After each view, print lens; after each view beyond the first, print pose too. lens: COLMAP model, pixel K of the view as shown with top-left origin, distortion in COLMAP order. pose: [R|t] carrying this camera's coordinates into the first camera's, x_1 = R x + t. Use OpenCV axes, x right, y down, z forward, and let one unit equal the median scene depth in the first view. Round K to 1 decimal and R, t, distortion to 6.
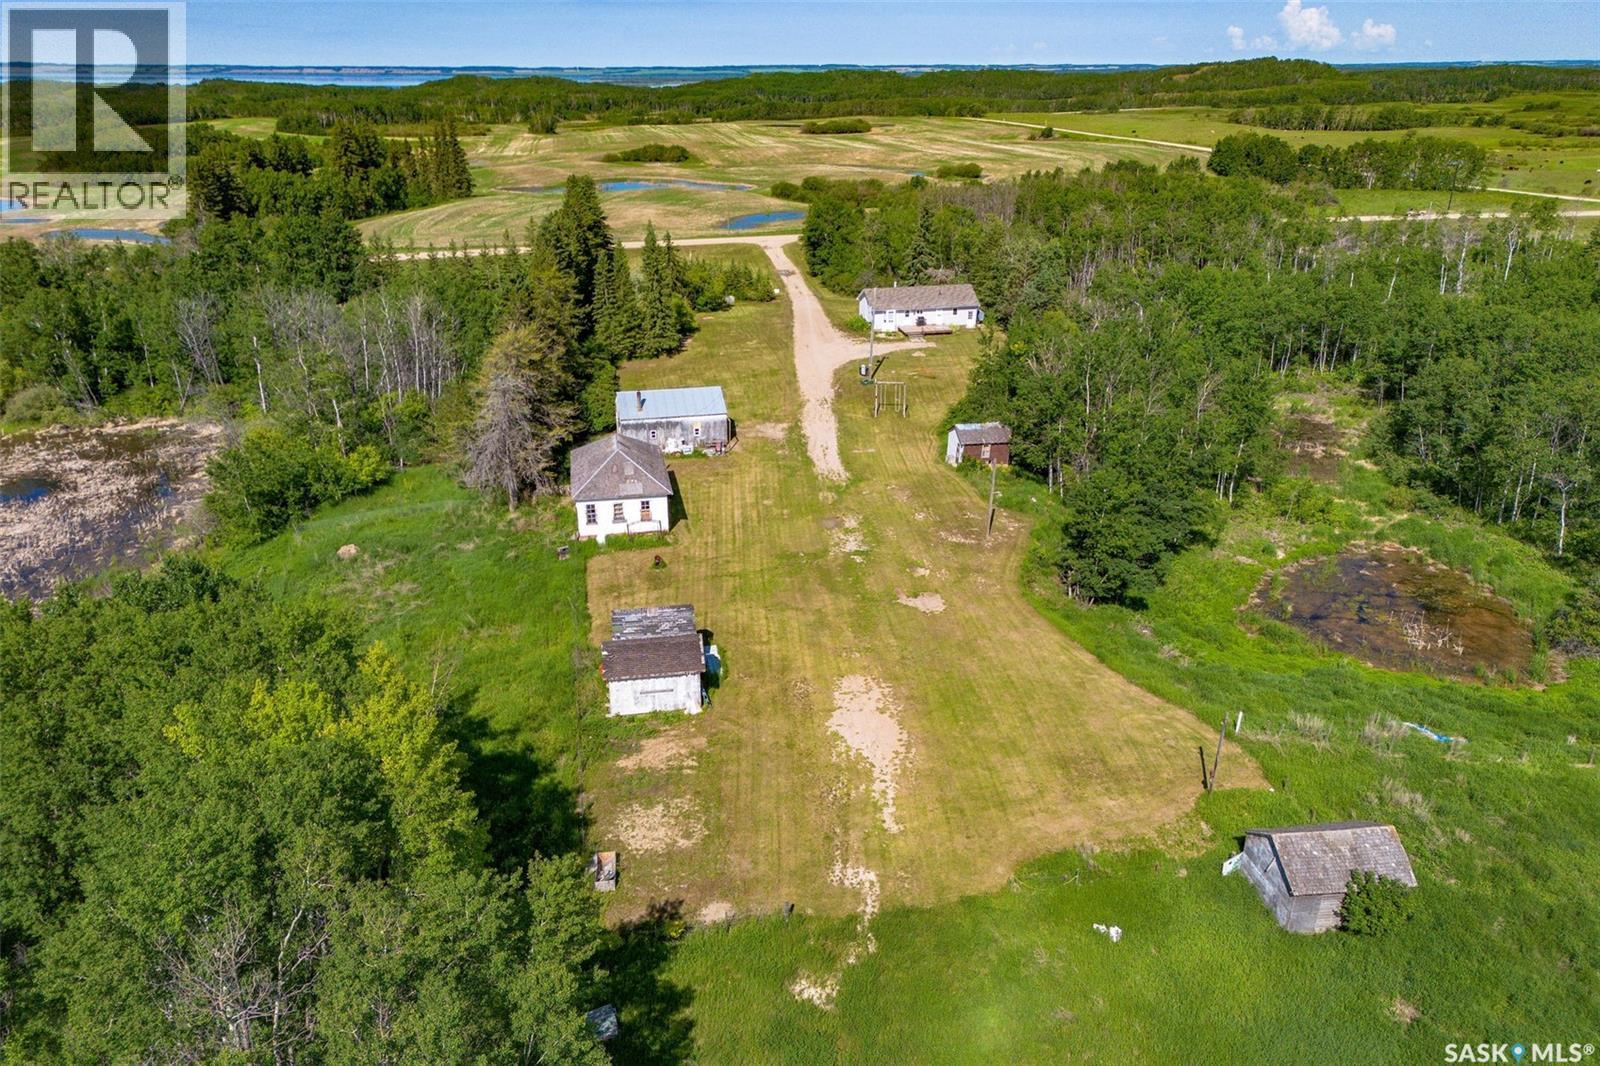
lens RADIAL K [[1118.4, 0, 804.1], [0, 1118.4, 533.1], [0, 0, 1]] dist [0.089106, -0.089024]
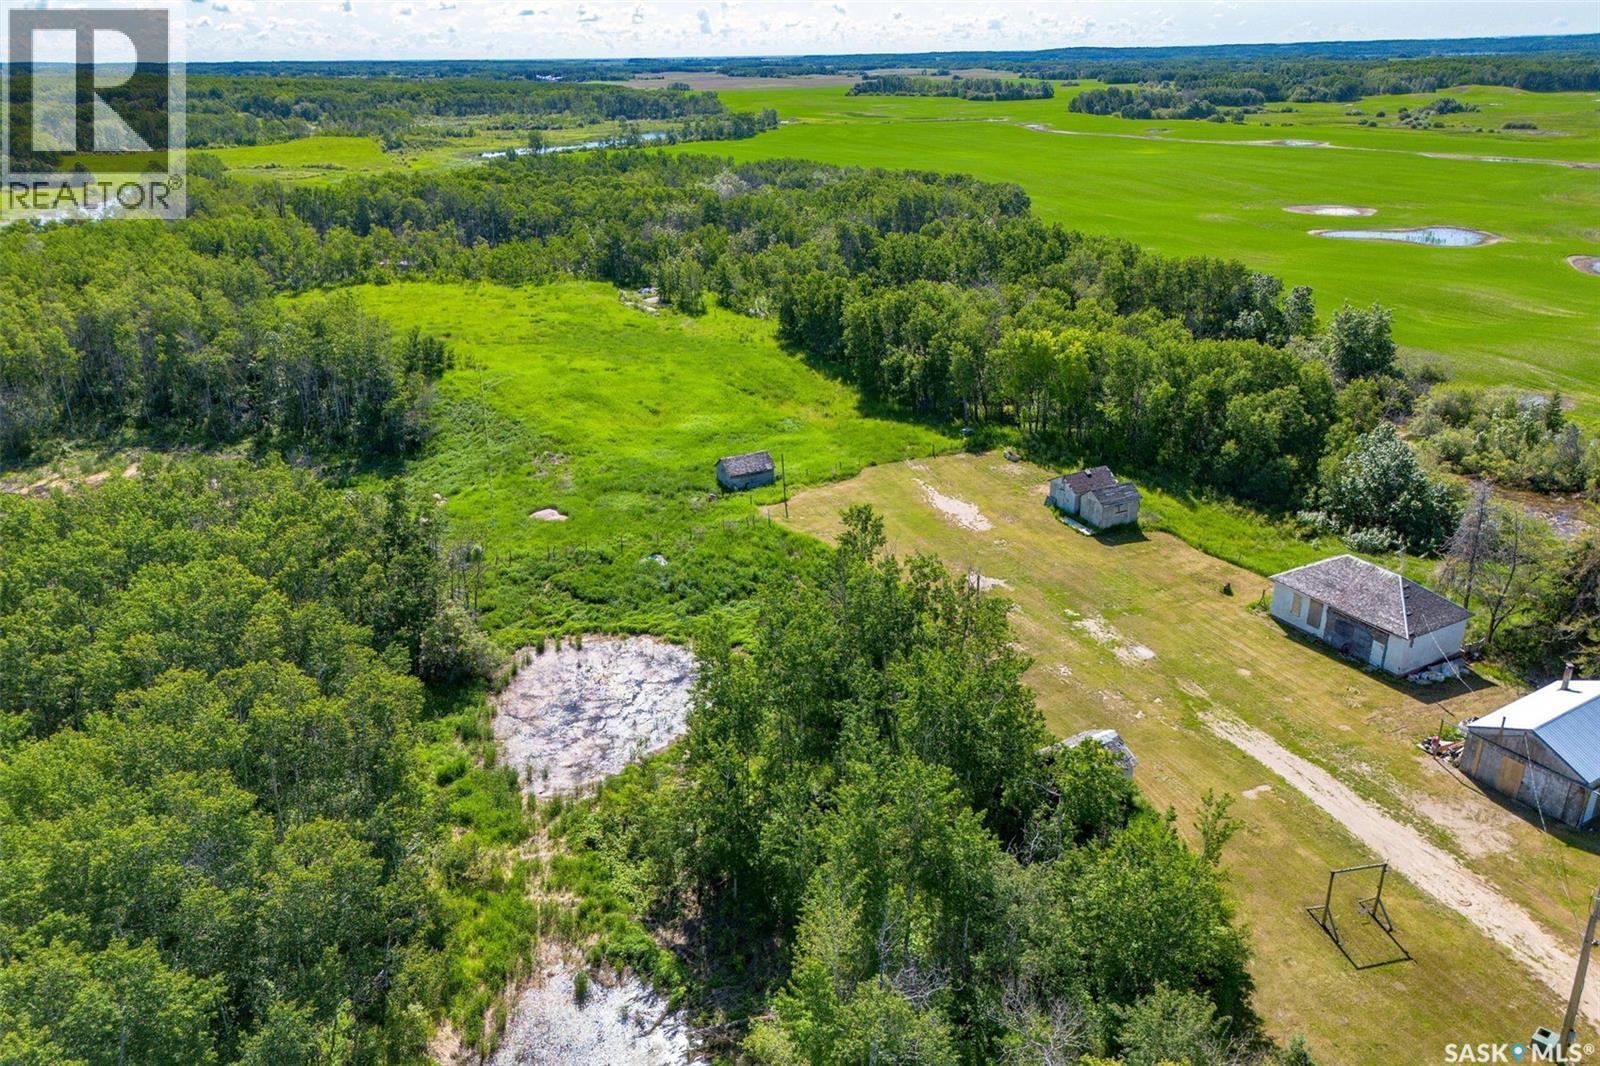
lens RADIAL K [[1118.4, 0, 804.1], [0, 1118.4, 533.1], [0, 0, 1]] dist [0.089106, -0.089024]
pose [[-0.953932, 0.136284, -0.267284, 0.335484], [-0.093822, 0.710691, 0.697220, -0.448005], [0.284977, 0.690178, -0.665164, 0.923298]]
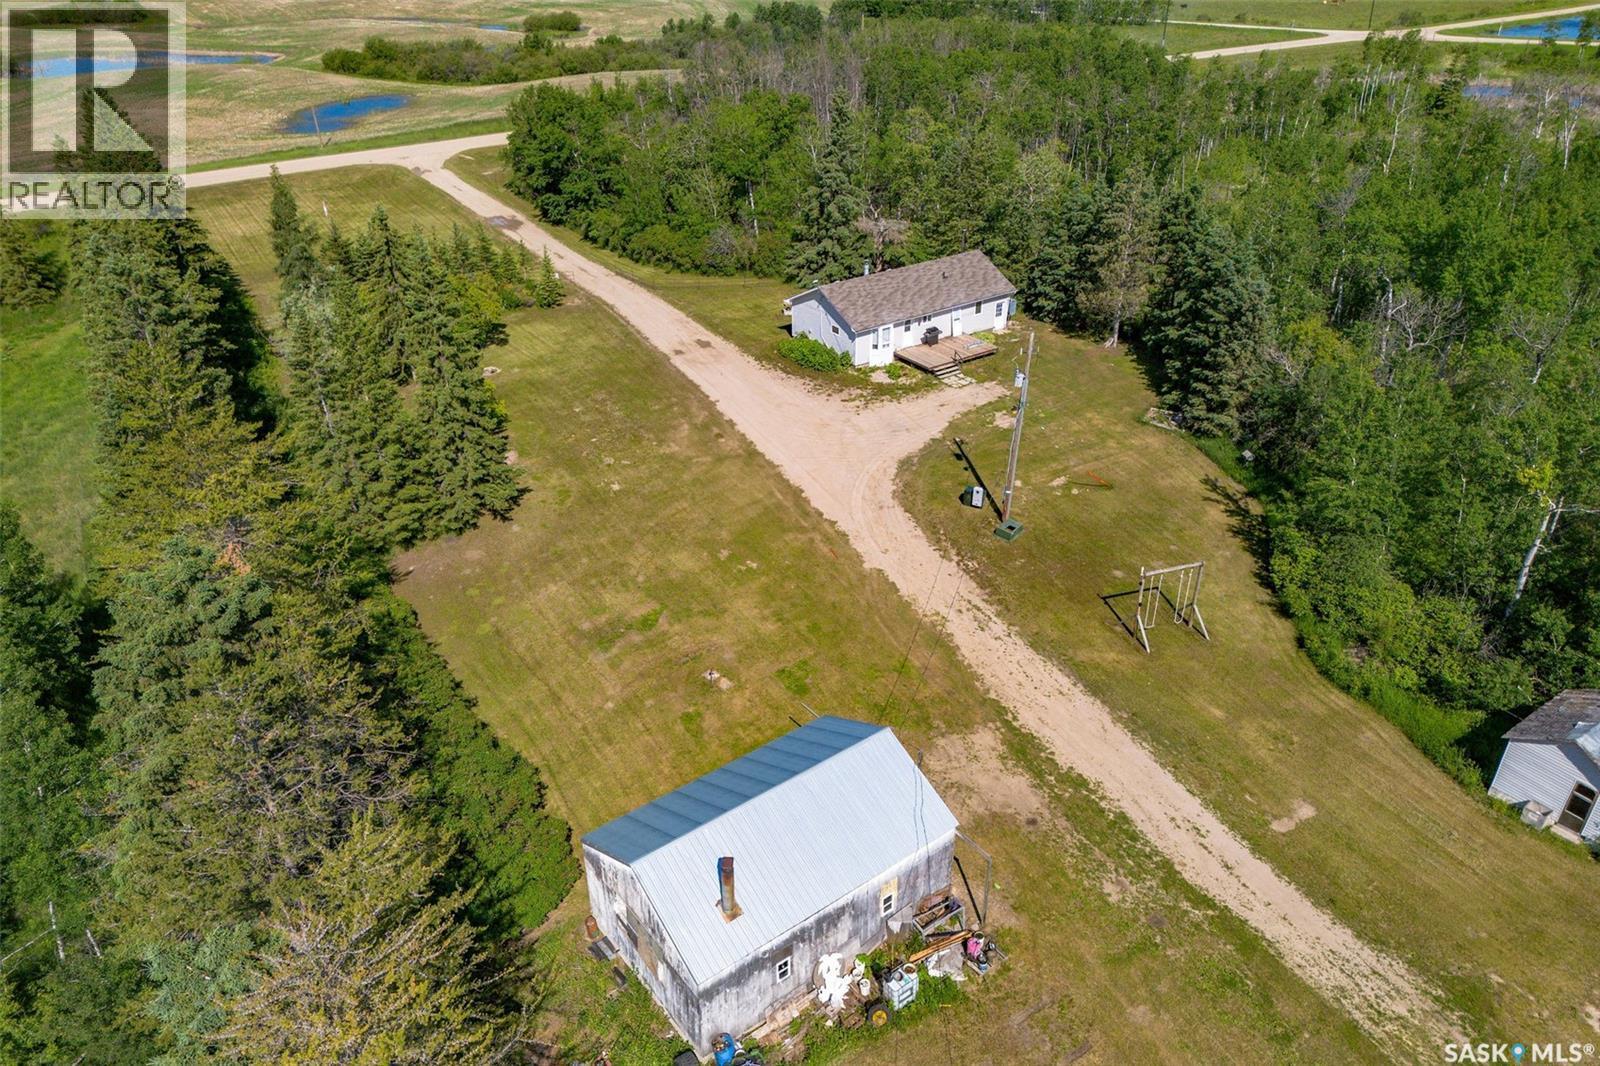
lens RADIAL K [[1118.4, 0, 804.1], [0, 1118.4, 533.1], [0, 0, 1]] dist [0.089106, -0.089024]
pose [[0.913404, -0.205279, 0.351501, -0.157799], [0.162210, 0.975561, 0.148219, -0.186229], [-0.373337, -0.078367, 0.924380, 0.522137]]
